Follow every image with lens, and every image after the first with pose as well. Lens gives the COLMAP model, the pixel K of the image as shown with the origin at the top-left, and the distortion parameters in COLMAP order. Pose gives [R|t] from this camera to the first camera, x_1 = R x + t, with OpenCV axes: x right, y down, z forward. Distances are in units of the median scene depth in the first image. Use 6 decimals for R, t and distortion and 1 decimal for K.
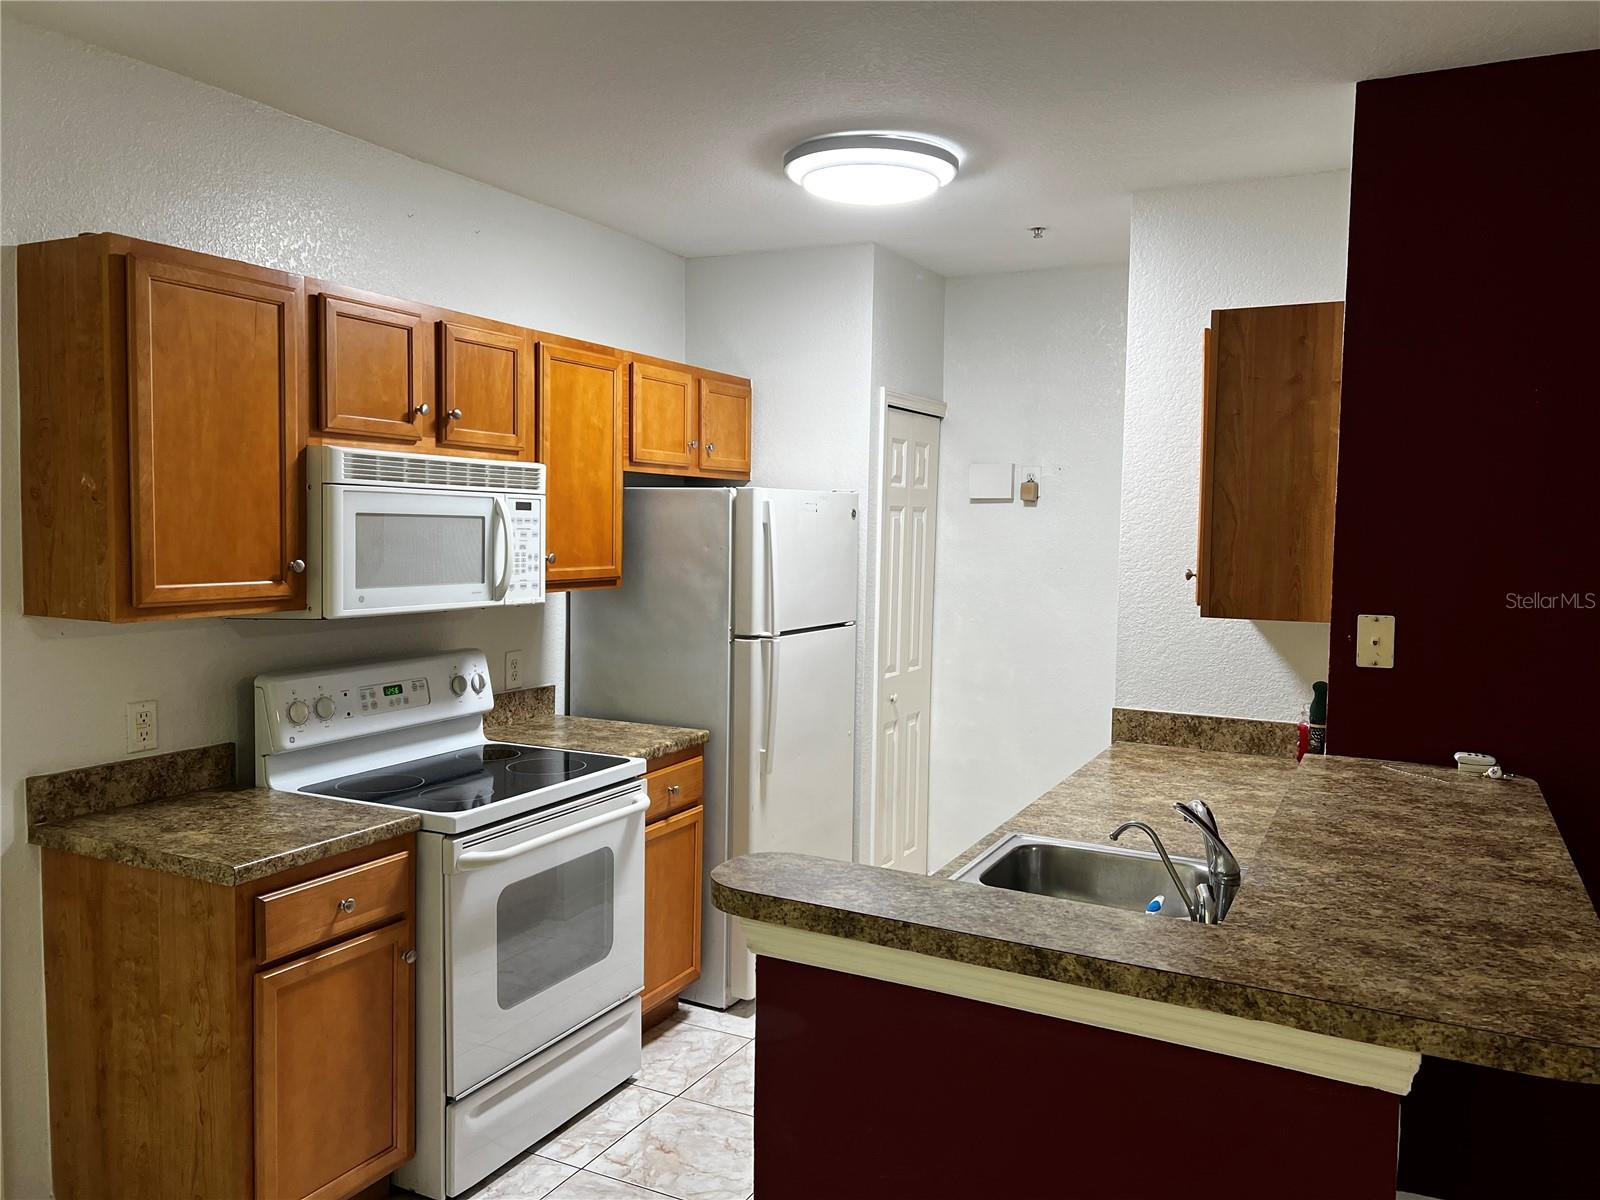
lens RADIAL K [[1199.4, 0, 800.0], [0, 1199.4, 600.0], [0, 0, 1]] dist [0.002814, -0.003312]
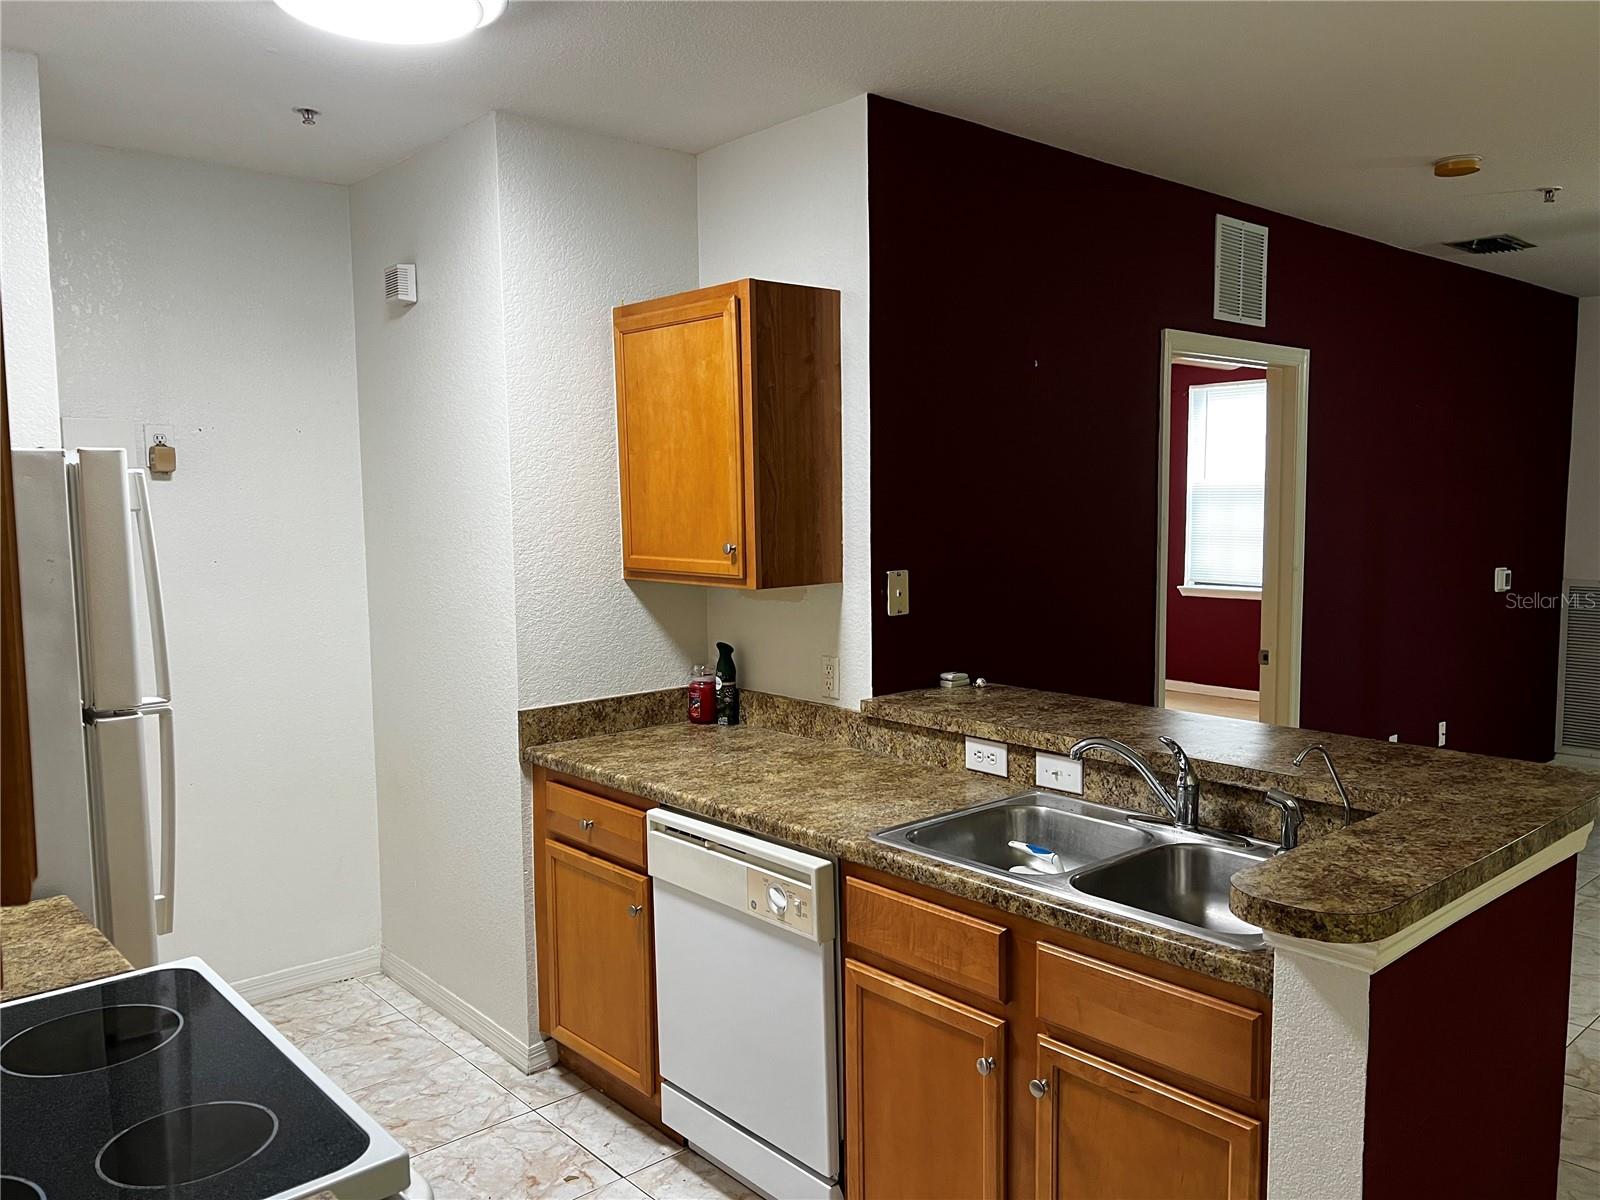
lens RADIAL K [[1200.0, 0, 800.0], [0, 1200.0, 600.0], [0, 0, 1]] dist [0.082278, -0.105640]
pose [[0.356763, -0.102405, 0.928565, -0.648949], [0.079095, 0.993716, 0.079201, -0.059765], [-0.930840, 0.045189, 0.362621, 0.671610]]
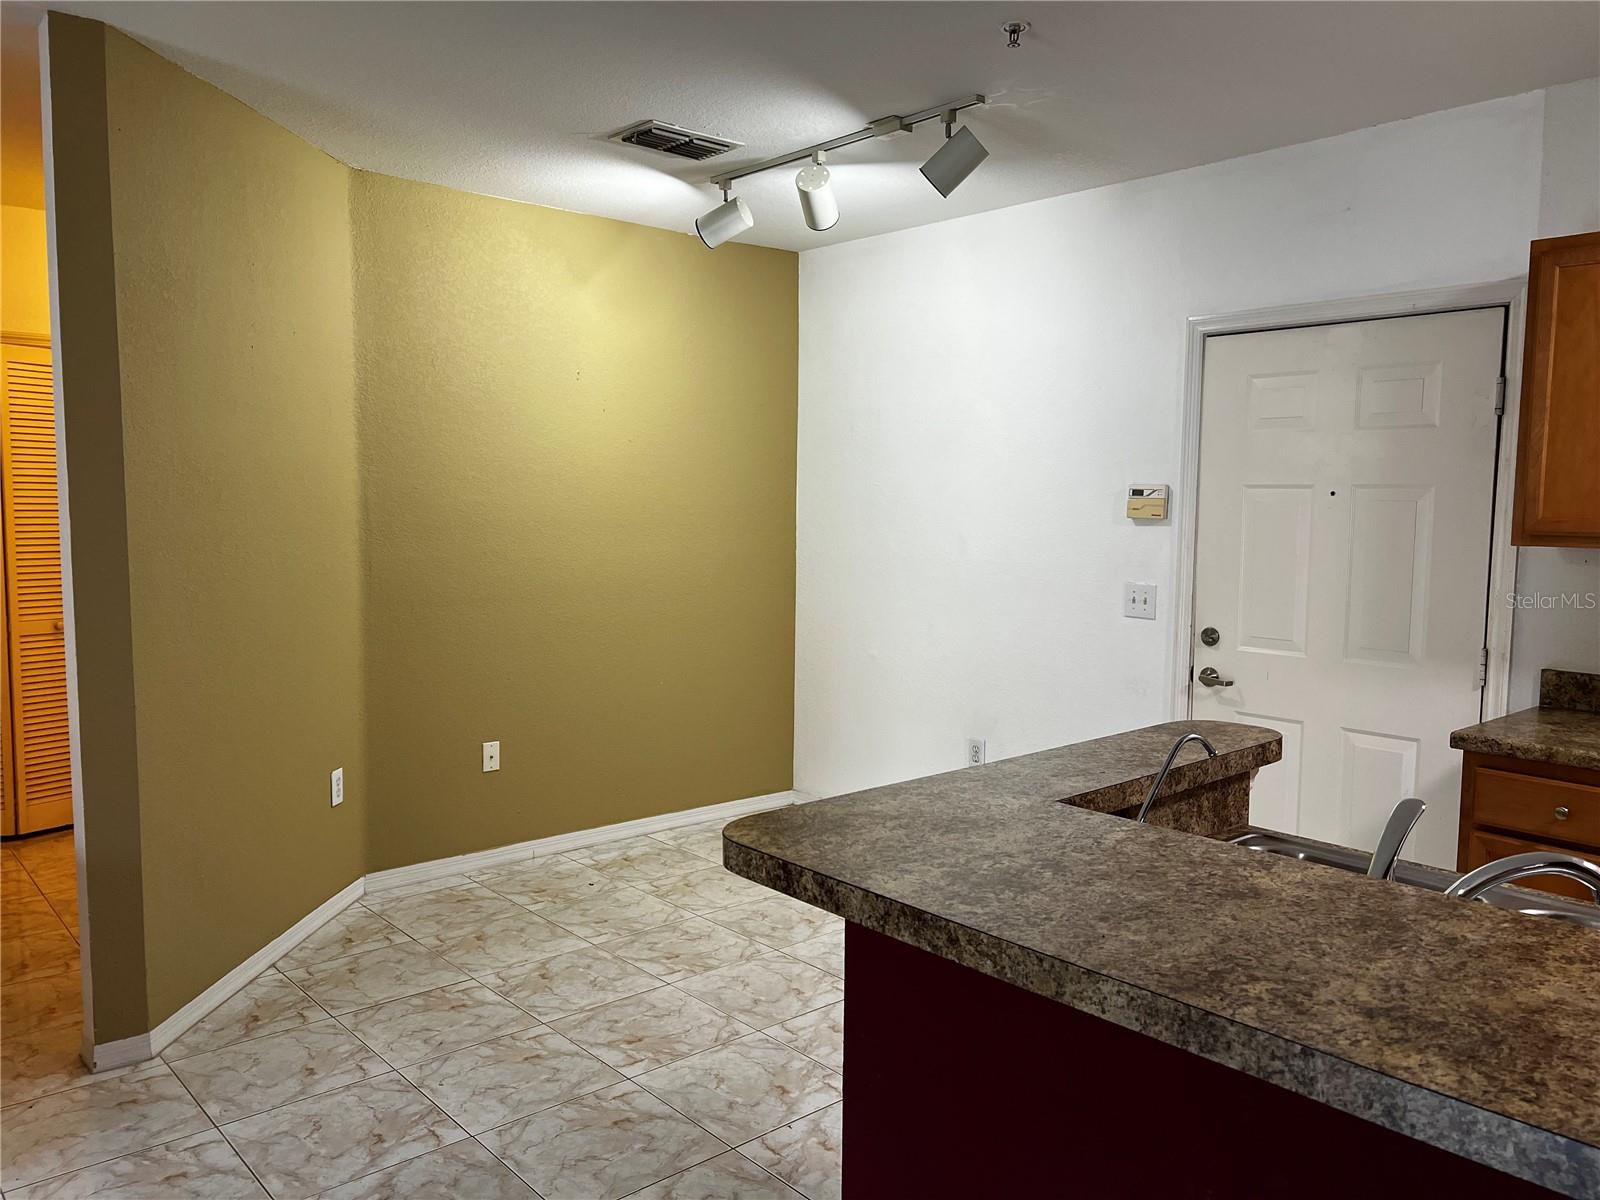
lens RADIAL K [[1199.4, 0, 800.0], [0, 1199.4, 600.0], [0, 0, 1]] dist [0.002814, -0.003312]
pose [[-0.362344, 0.062962, -0.929915, 0.814544], [-0.075105, 0.992499, 0.096465, 0.009280], [0.929013, 0.104795, -0.354897, 0.674691]]
